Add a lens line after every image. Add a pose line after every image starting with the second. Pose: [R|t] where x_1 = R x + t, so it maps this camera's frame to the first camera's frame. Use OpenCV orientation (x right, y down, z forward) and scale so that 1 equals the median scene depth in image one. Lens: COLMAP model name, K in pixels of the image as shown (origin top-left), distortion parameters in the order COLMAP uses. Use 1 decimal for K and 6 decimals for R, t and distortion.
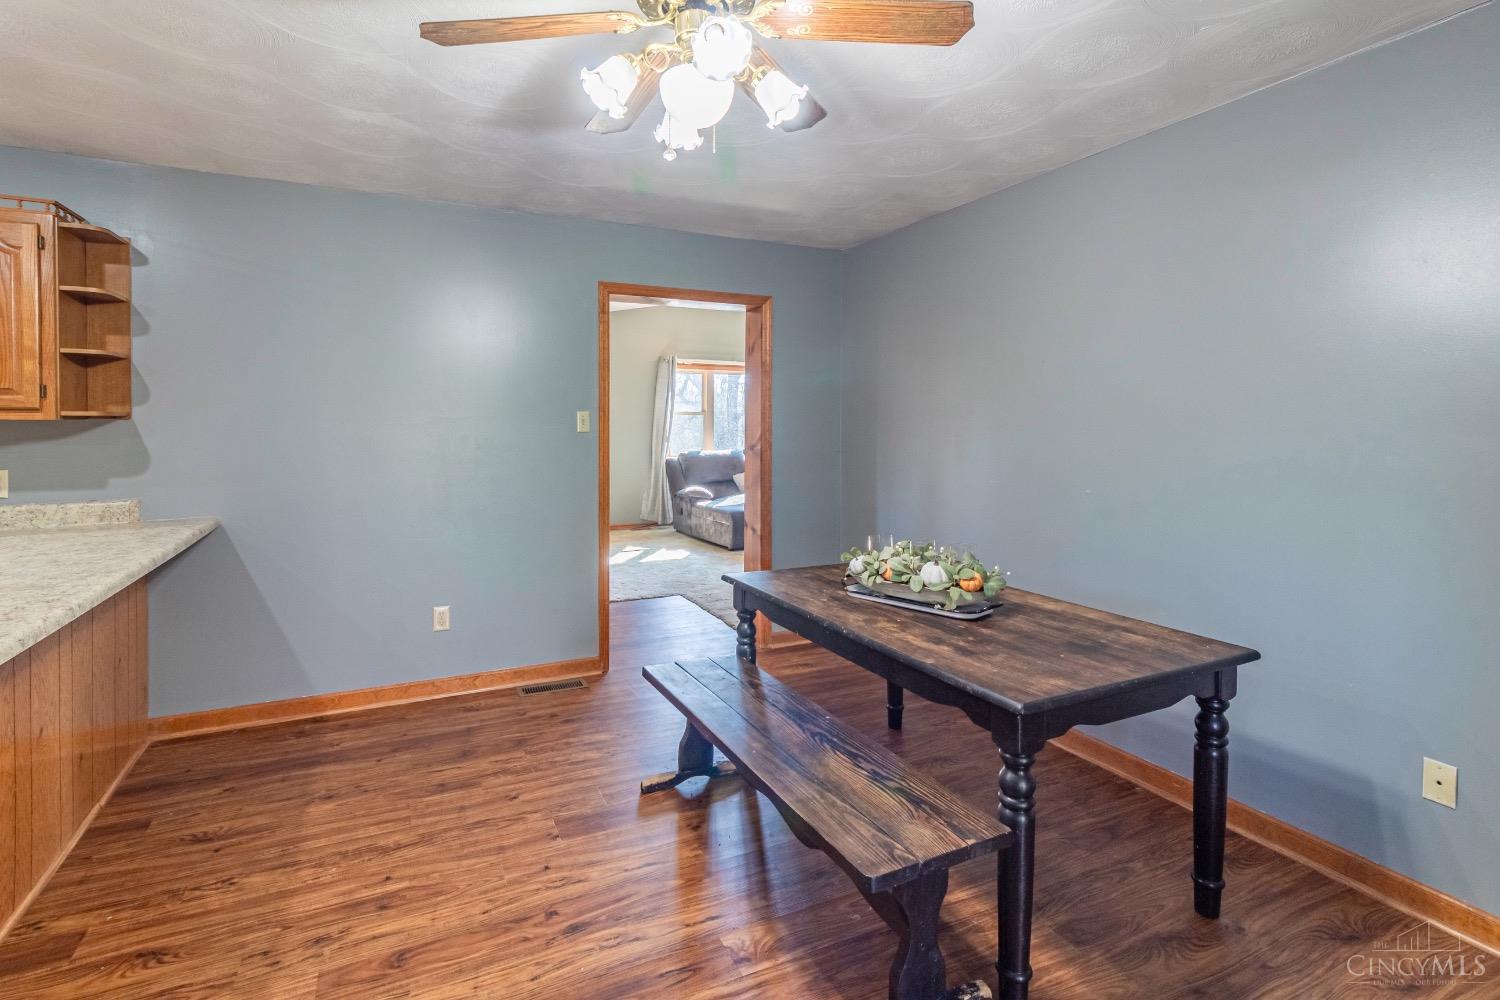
lens RADIAL K [[702.8, 0, 723.7], [0, 702.8, 439.8], [0, 0, 1]] dist [-0.004154, 0.000183]
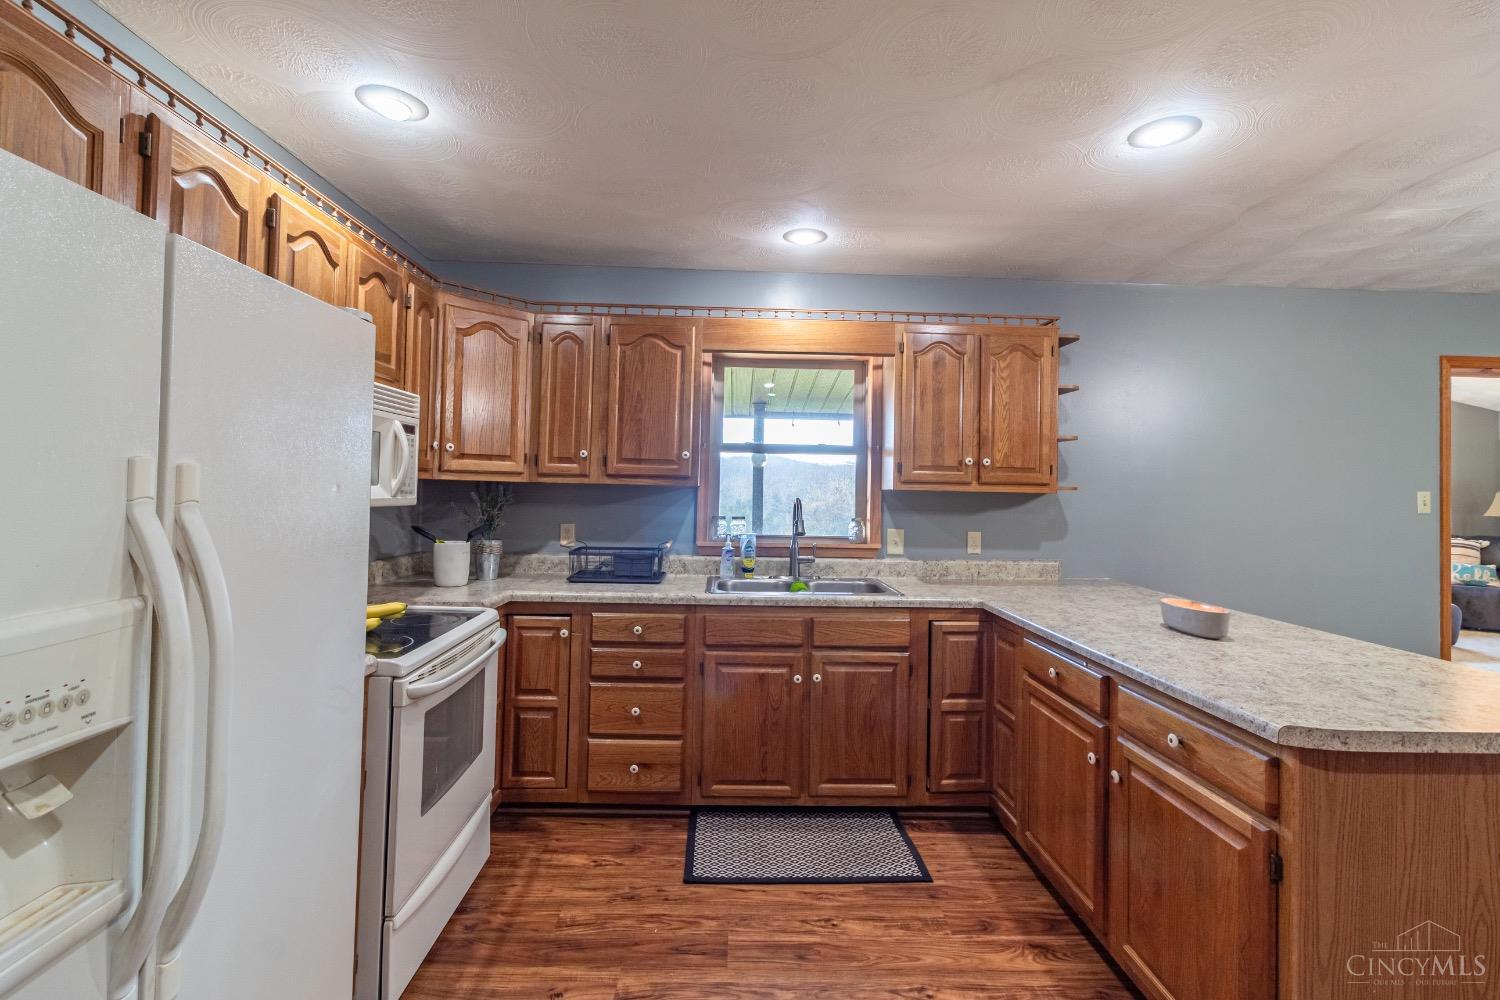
lens RADIAL K [[732.0, 0, 732.8], [0, 732.0, 473.2], [0, 0, 1]] dist [0.003913, 0.000280]
pose [[0.923934, 0.012690, -0.382341, -0.297365], [-0.030396, 0.998725, -0.040304, 0.001550], [0.381342, 0.048860, 0.923142, -0.123080]]
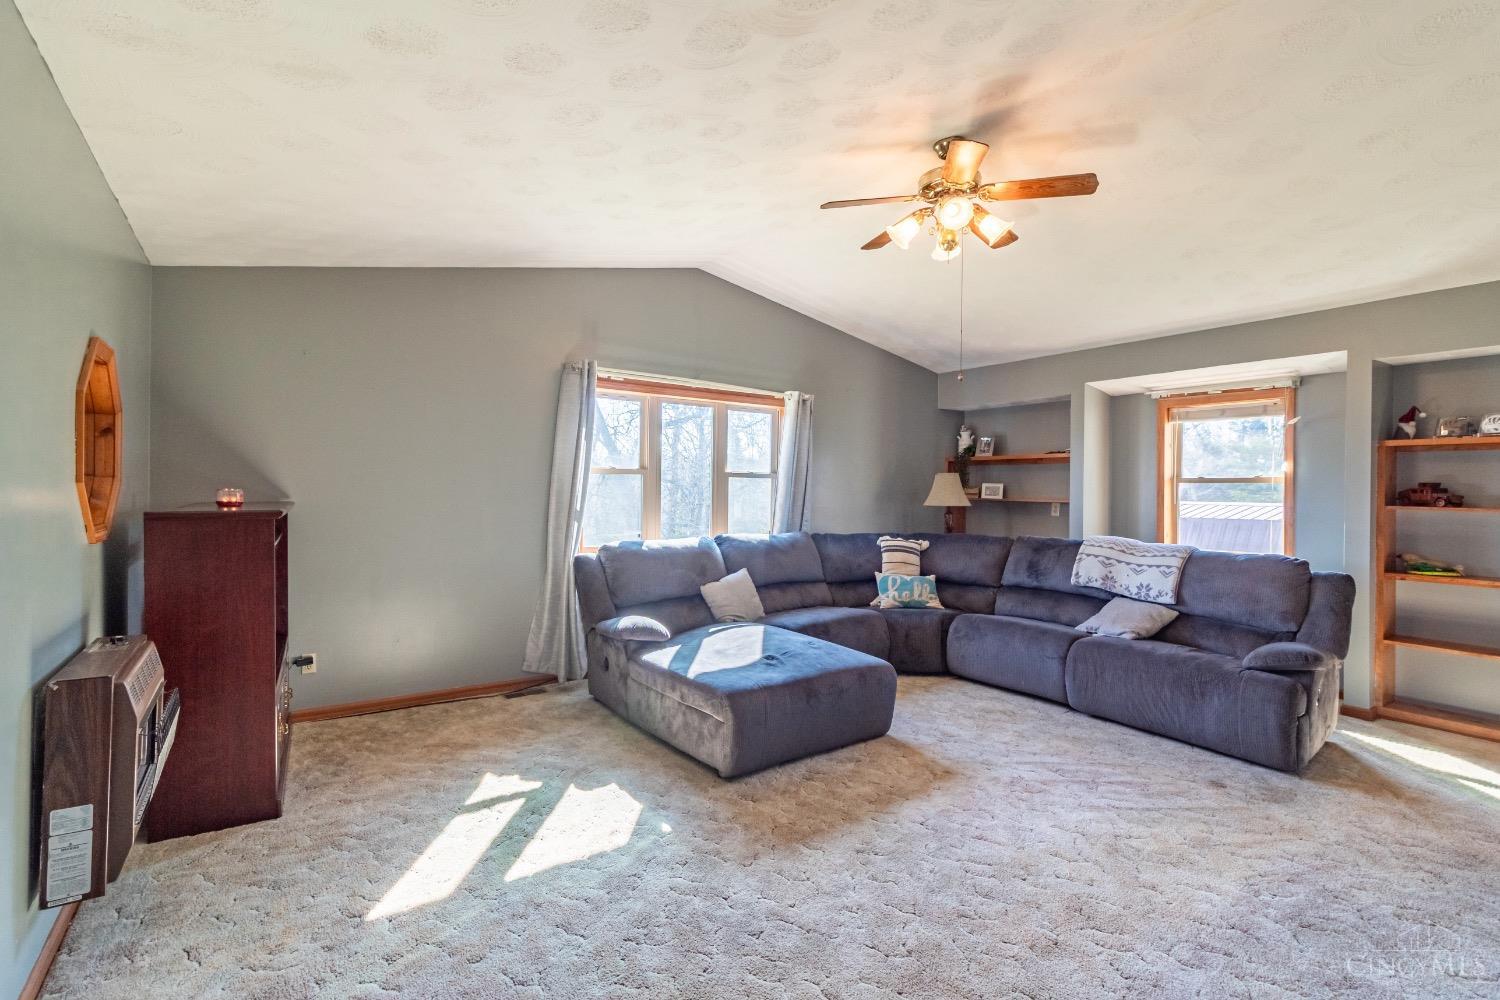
lens RADIAL K [[732.0, 0, 763.2], [0, 732.0, 471.3], [0, 0, 1]] dist [0.003913, 0.000280]
pose [[0.983389, 0.008354, 0.181319, -0.045440], [-0.001034, 0.999182, -0.040427, -0.015121], [-0.181509, 0.039568, 0.982593, 0.456097]]
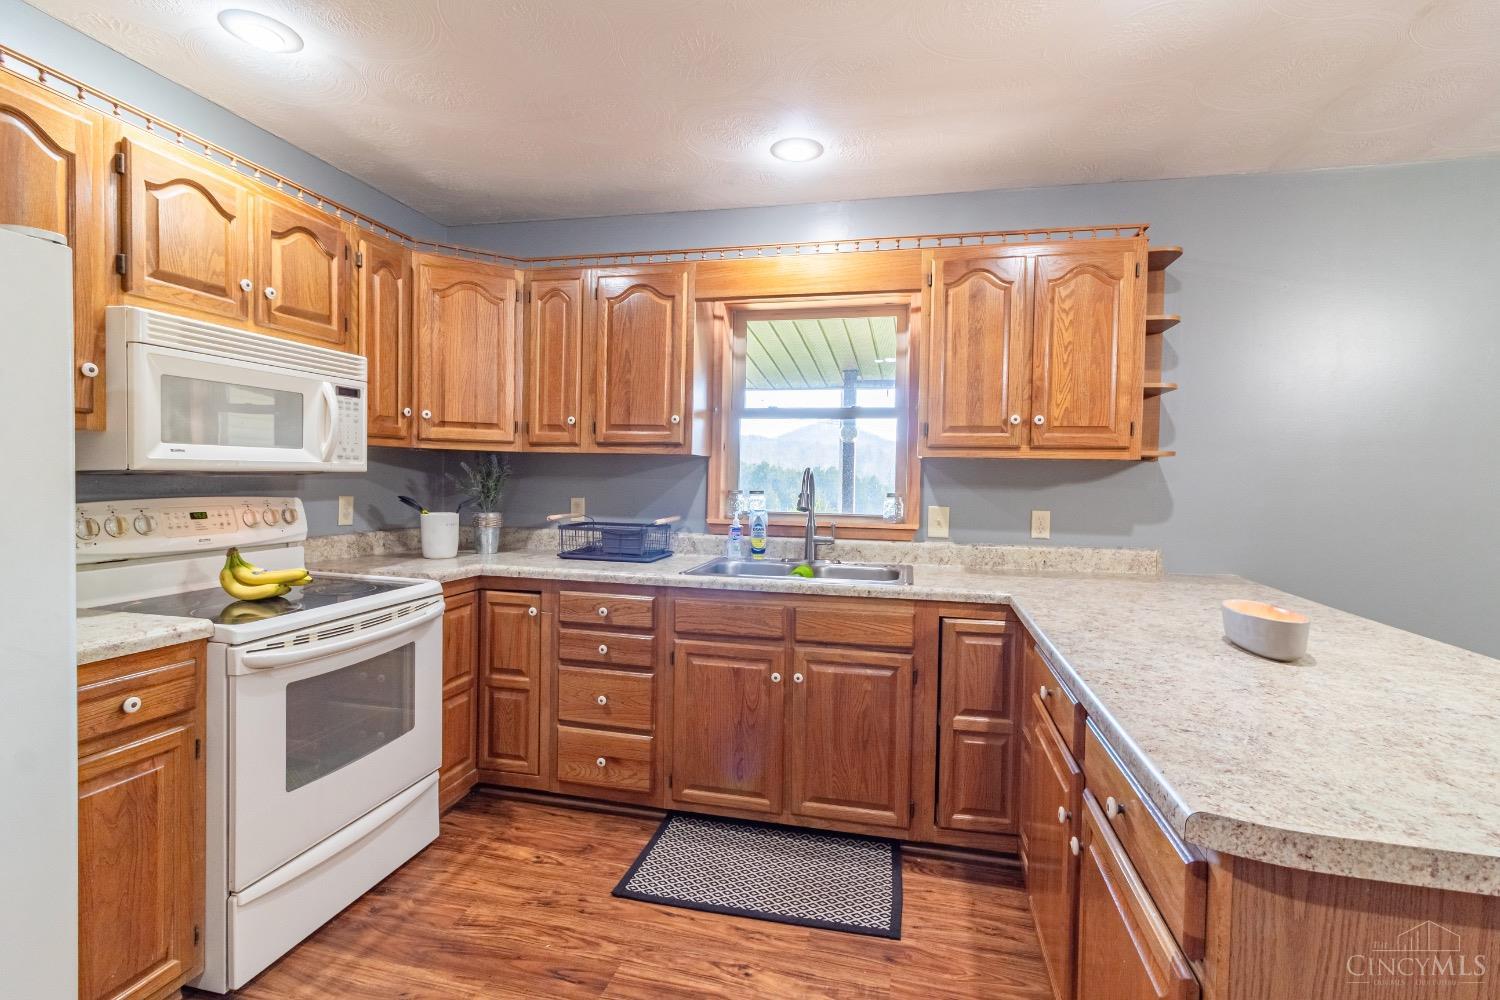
lens RADIAL K [[732.0, 0, 749.9], [0, 732.0, 496.6], [0, 0, 1]] dist [0.003913, 0.000280]
pose [[0.791483, 0.033836, -0.610254, -0.231112], [-0.033827, 0.999361, 0.011538, 0.008072], [0.610254, 0.011511, 0.792122, -0.027482]]
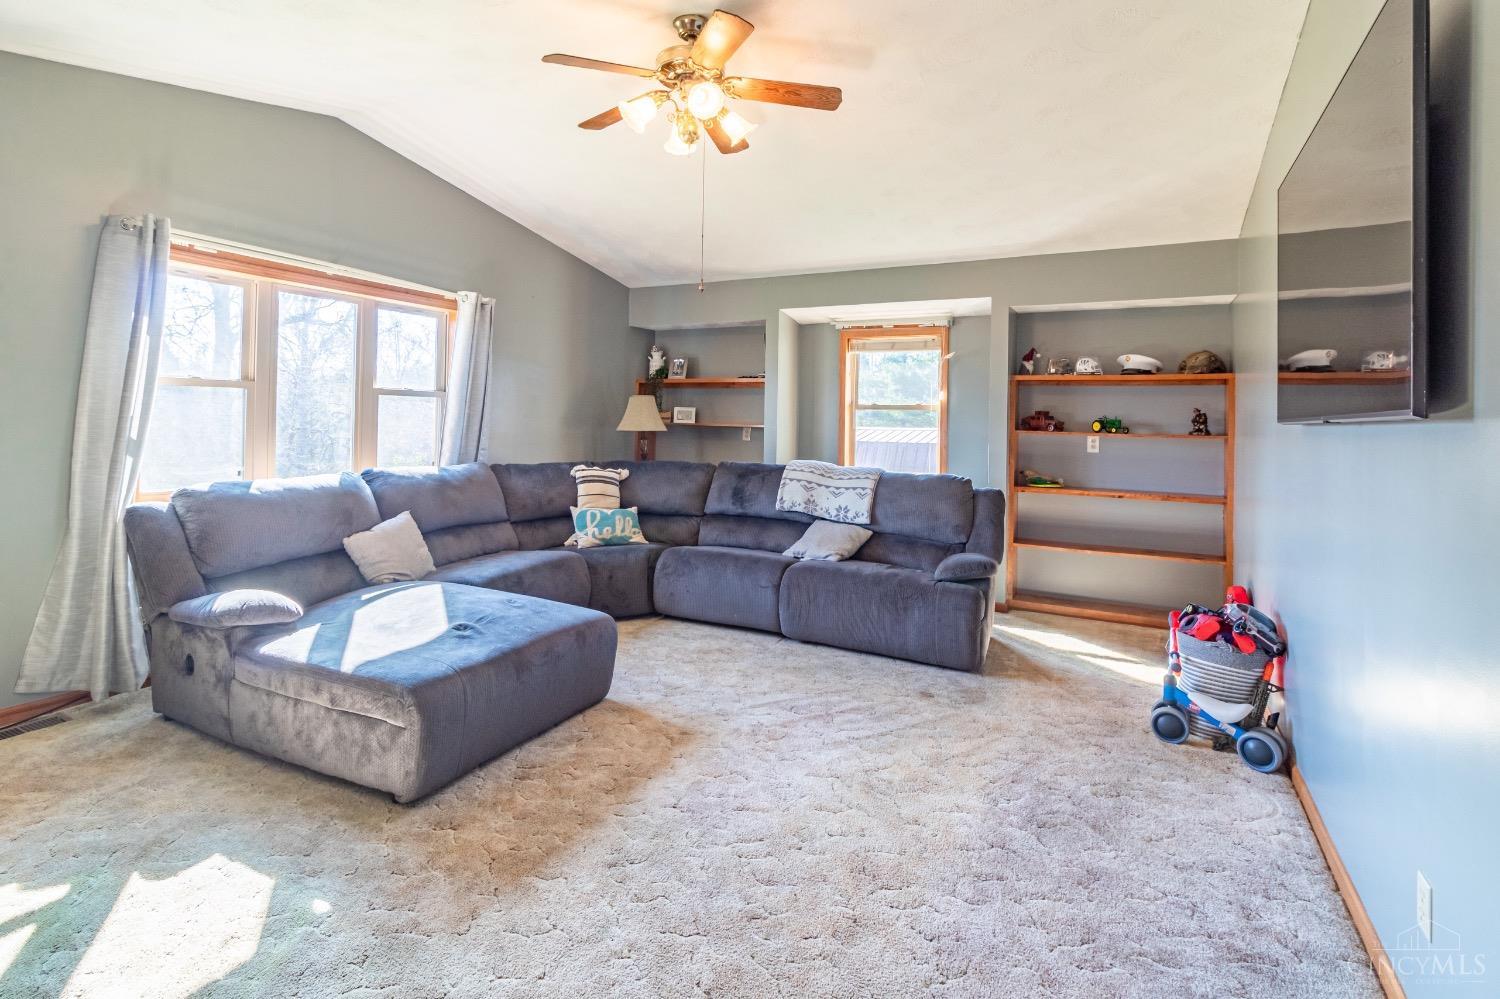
lens RADIAL K [[732.0, 0, 772.7], [0, 732.0, 407.7], [0, 0, 1]] dist [0.003913, 0.000280]
pose [[0.777414, 0.017970, 0.628733, -0.065358], [-0.003208, 0.999692, -0.024606, -0.015562], [-0.628981, 0.017112, 0.777232, 0.536148]]
